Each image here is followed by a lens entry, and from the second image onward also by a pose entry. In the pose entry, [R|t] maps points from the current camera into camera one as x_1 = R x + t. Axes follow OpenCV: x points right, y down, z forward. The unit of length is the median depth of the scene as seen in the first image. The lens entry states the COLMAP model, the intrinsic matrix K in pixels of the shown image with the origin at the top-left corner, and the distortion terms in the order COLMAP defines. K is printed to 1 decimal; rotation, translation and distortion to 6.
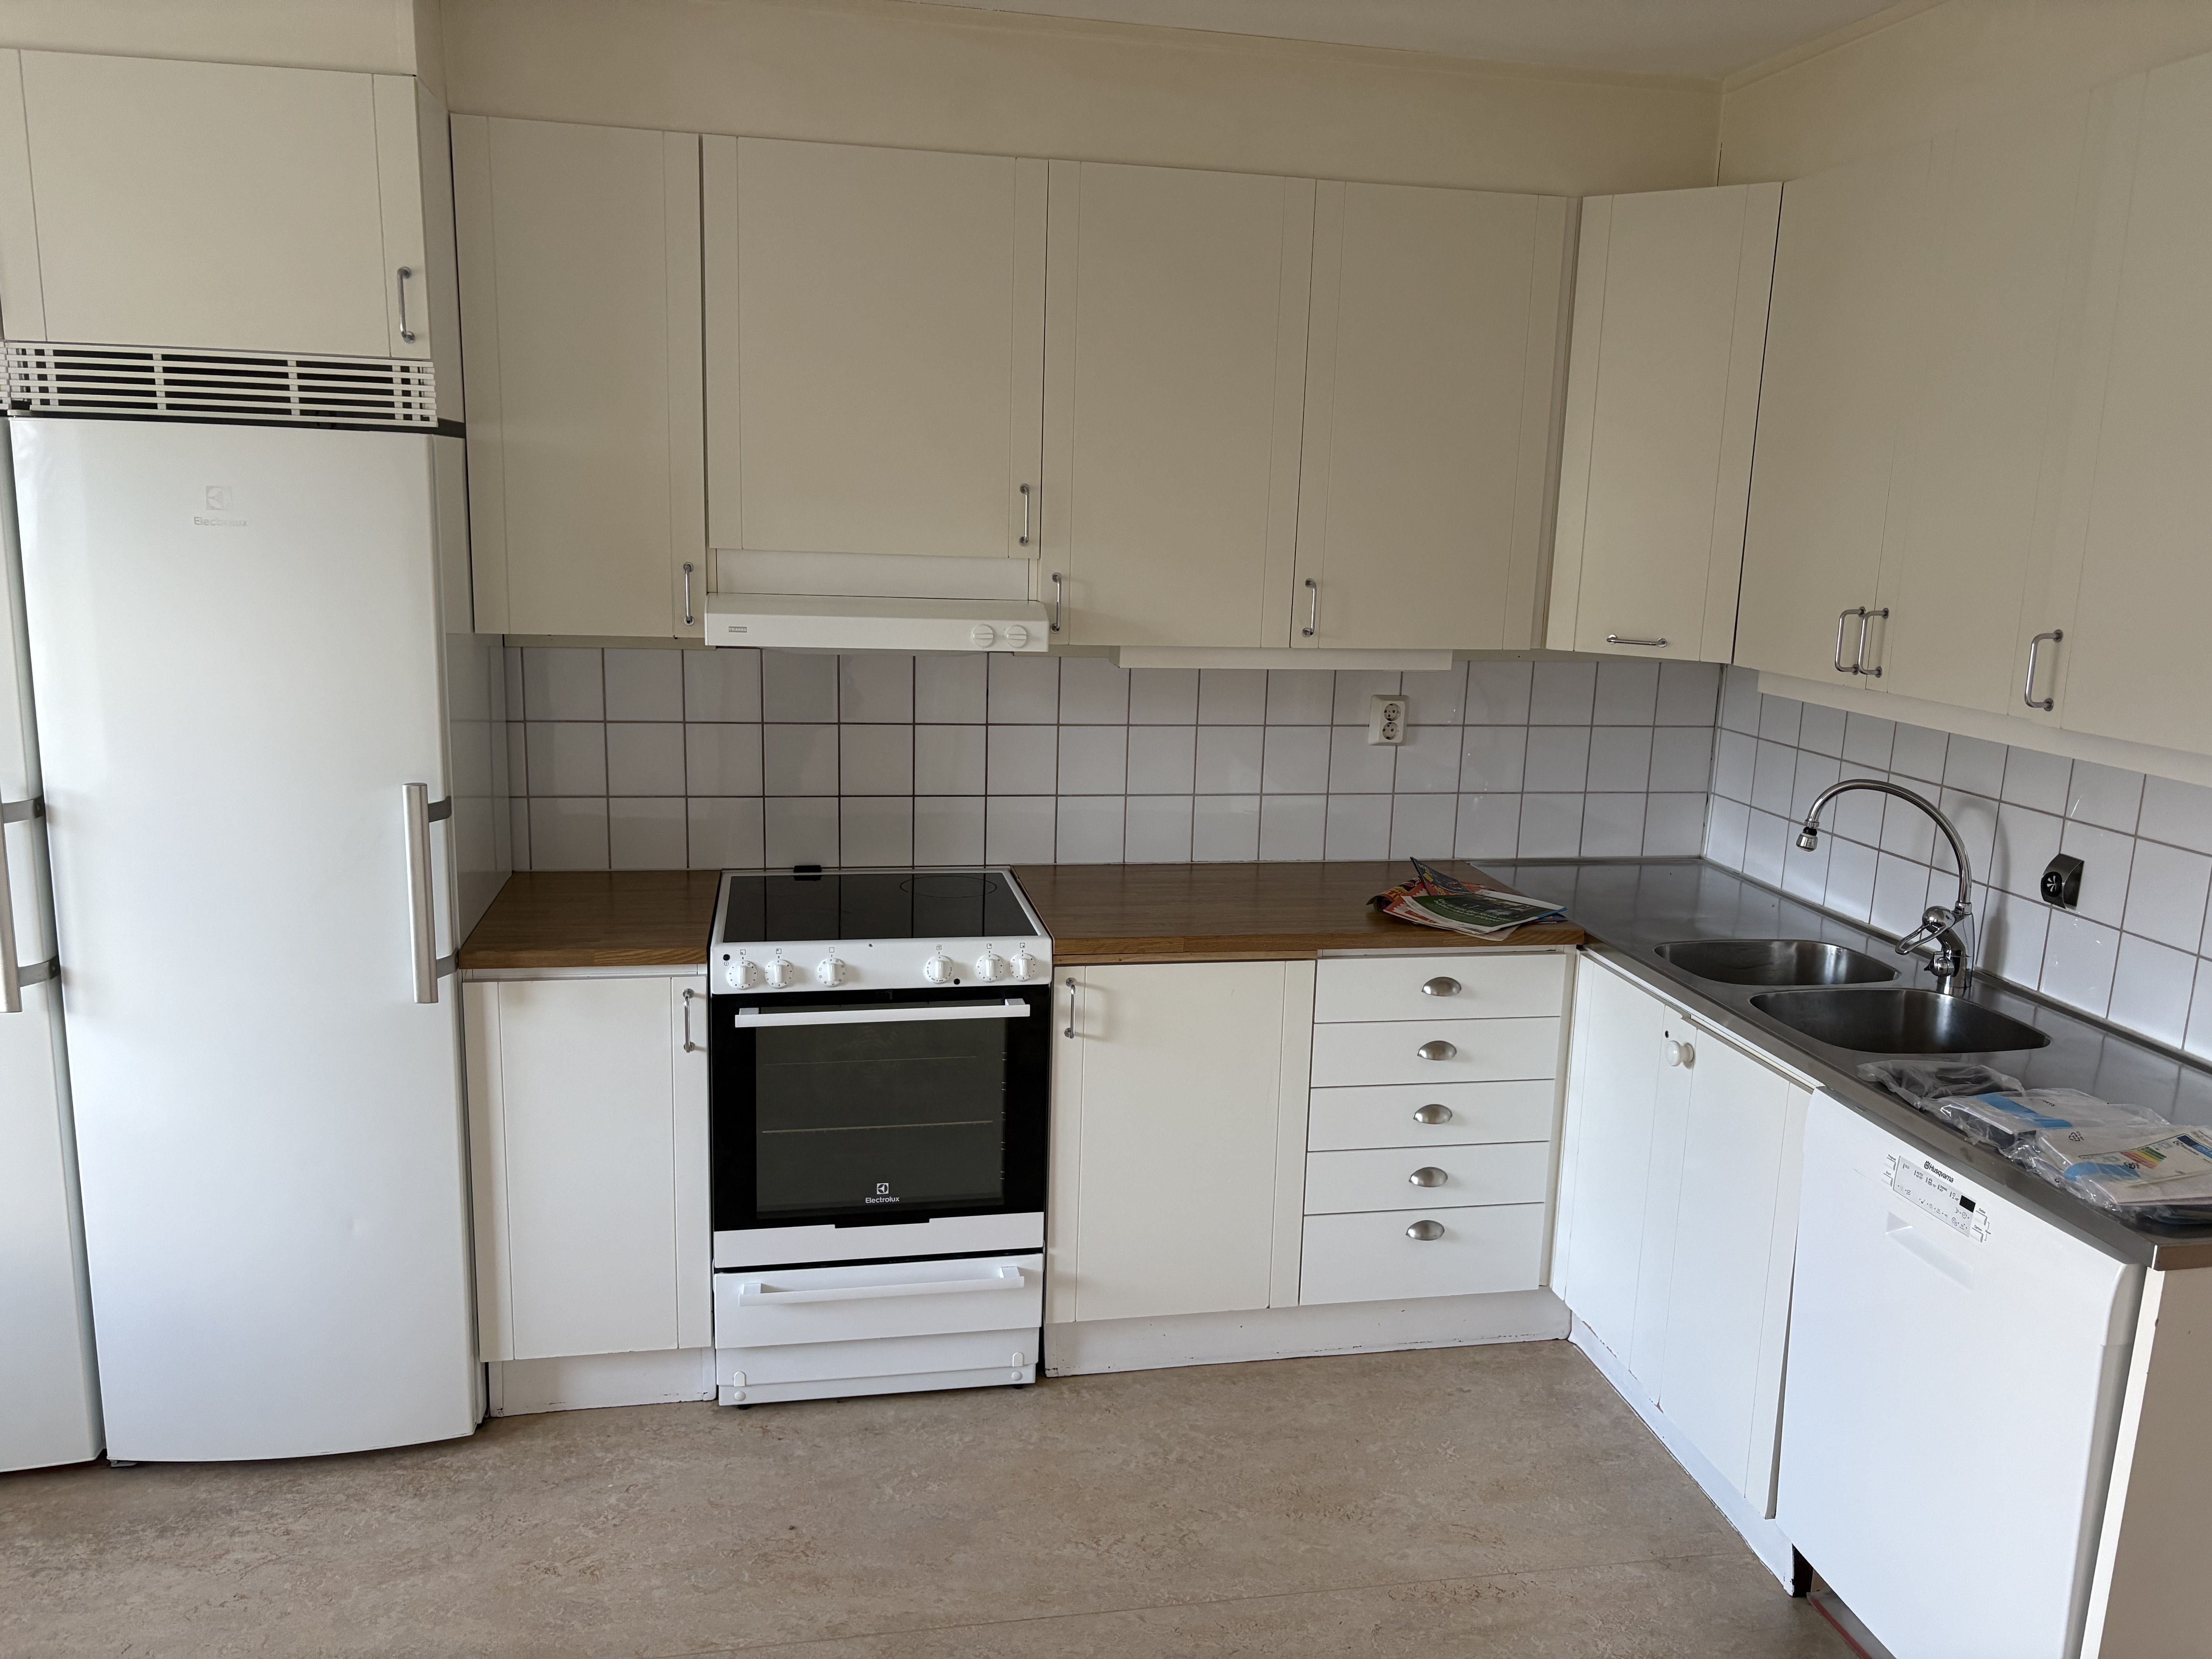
lens RADIAL K [[1740.2, 0, 1106.0], [0, 1740.2, 829.5], [0, 0, 1]] dist [0.038407, -0.046843]
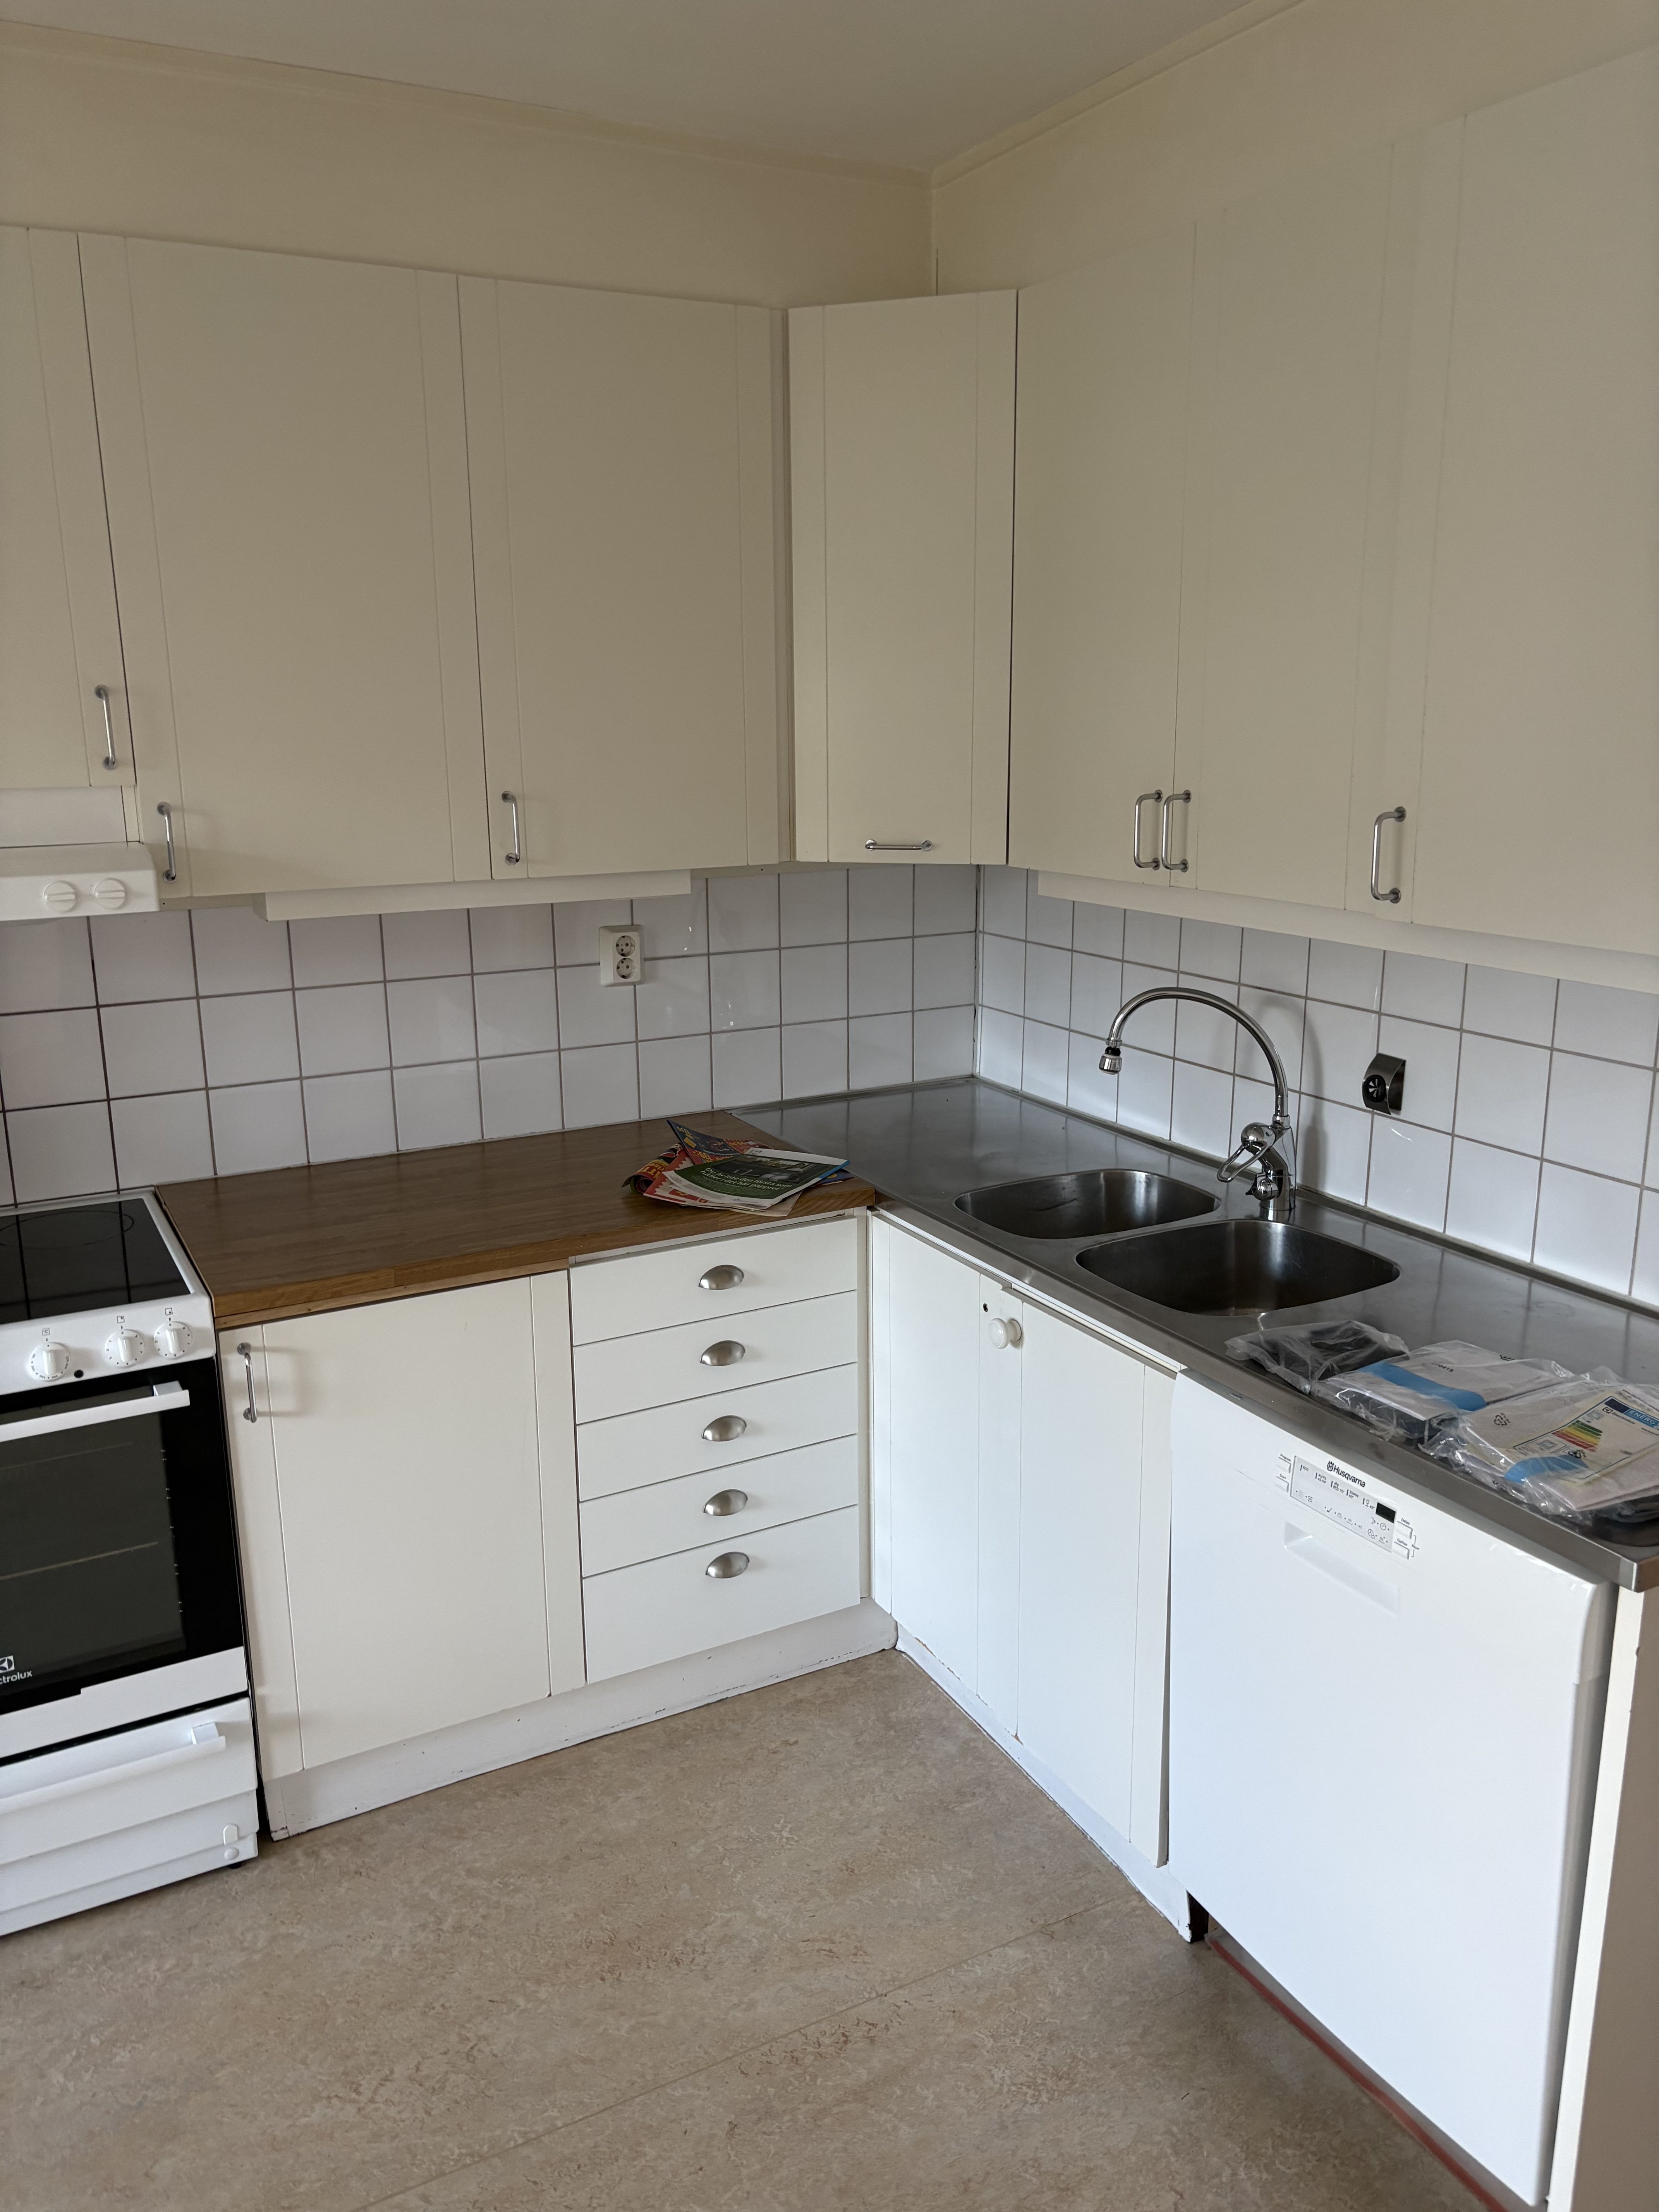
lens RADIAL K [[1740.2, 0, 829.5], [0, 1740.2, 1106.0], [0, 0, 1]] dist [0.038407, -0.046843]
pose [[0.955240, -0.107617, 0.275563, 0.024804], [0.095233, 0.993765, 0.057975, -0.036295], [-0.280084, -0.029138, 0.959533, 0.209064]]
